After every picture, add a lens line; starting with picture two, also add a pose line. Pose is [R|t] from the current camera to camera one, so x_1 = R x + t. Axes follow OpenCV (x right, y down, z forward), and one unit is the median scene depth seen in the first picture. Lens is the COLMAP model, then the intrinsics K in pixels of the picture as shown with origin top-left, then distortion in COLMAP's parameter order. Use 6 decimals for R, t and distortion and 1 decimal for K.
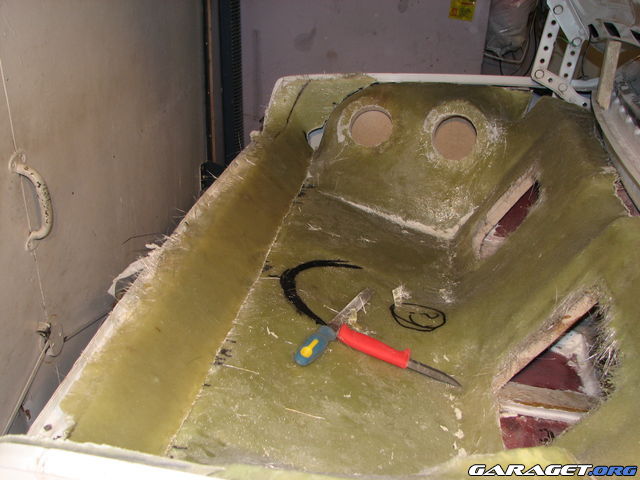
lens RADIAL K [[678.3, 0, 320.0], [0, 678.3, 240.0], [0, 0, 1]] dist [-0.128399, 0.003457]
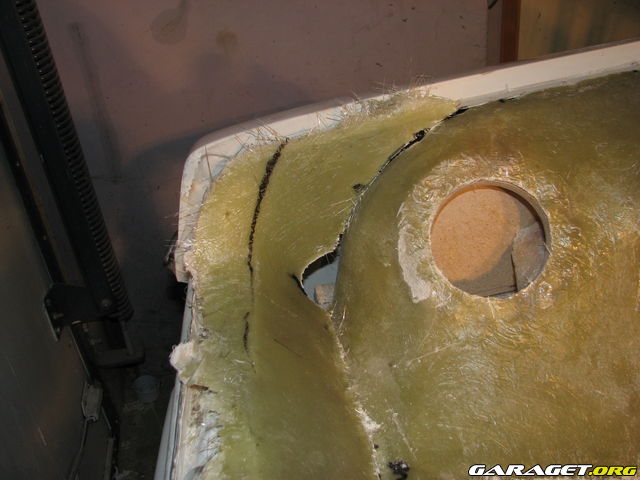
lens RADIAL K [[678.3, 0, 320.0], [0, 678.3, 240.0], [0, 0, 1]] dist [-0.128399, 0.003457]
pose [[0.946172, -0.266695, 0.183390, -0.075561], [0.251200, 0.962384, 0.103519, -0.218463], [-0.204099, -0.051879, 0.977575, 0.634971]]
